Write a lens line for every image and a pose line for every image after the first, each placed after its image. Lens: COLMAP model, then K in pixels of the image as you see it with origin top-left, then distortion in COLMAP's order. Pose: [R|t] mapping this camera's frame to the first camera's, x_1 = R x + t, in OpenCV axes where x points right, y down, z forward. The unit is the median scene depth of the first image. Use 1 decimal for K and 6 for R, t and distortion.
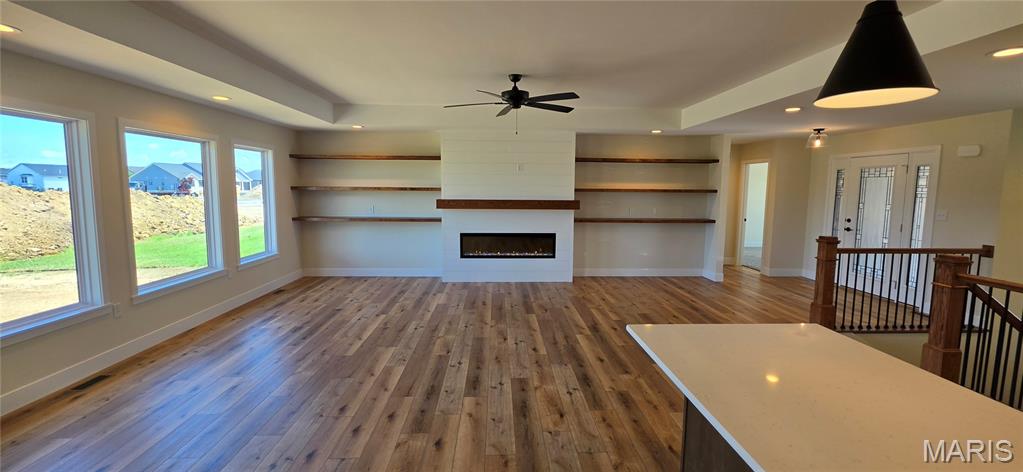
lens RADIAL K [[408.3, 0, 517.2], [0, 408.3, 224.3], [0, 0, 1]] dist [-0.000844, 0.000034]
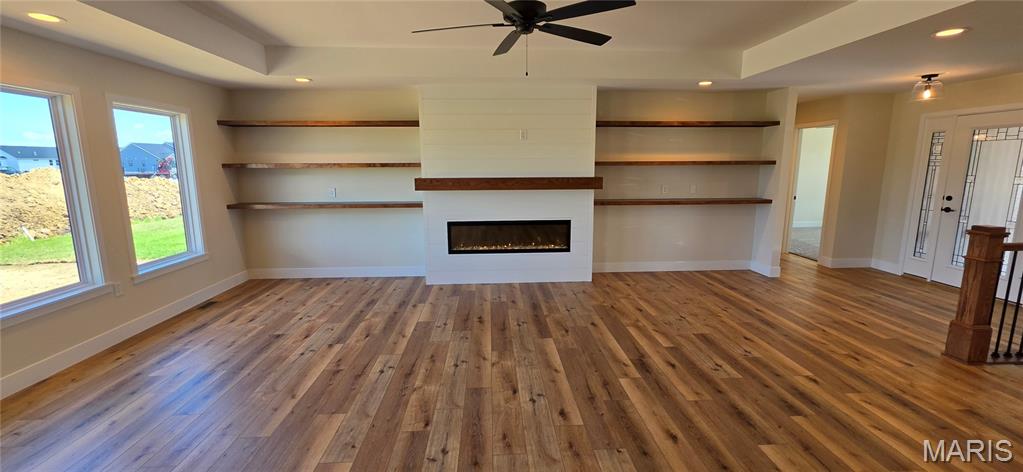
lens RADIAL K [[413.4, 0, 510.9], [0, 413.4, 231.1], [0, 0, 1]] dist [-0.001691, 0.000530]
pose [[0.999901, -0.014100, -0.000211, -0.021258], [0.014079, 0.997334, 0.071606, -0.016331], [-0.000799, -0.071602, 0.997433, 0.233780]]
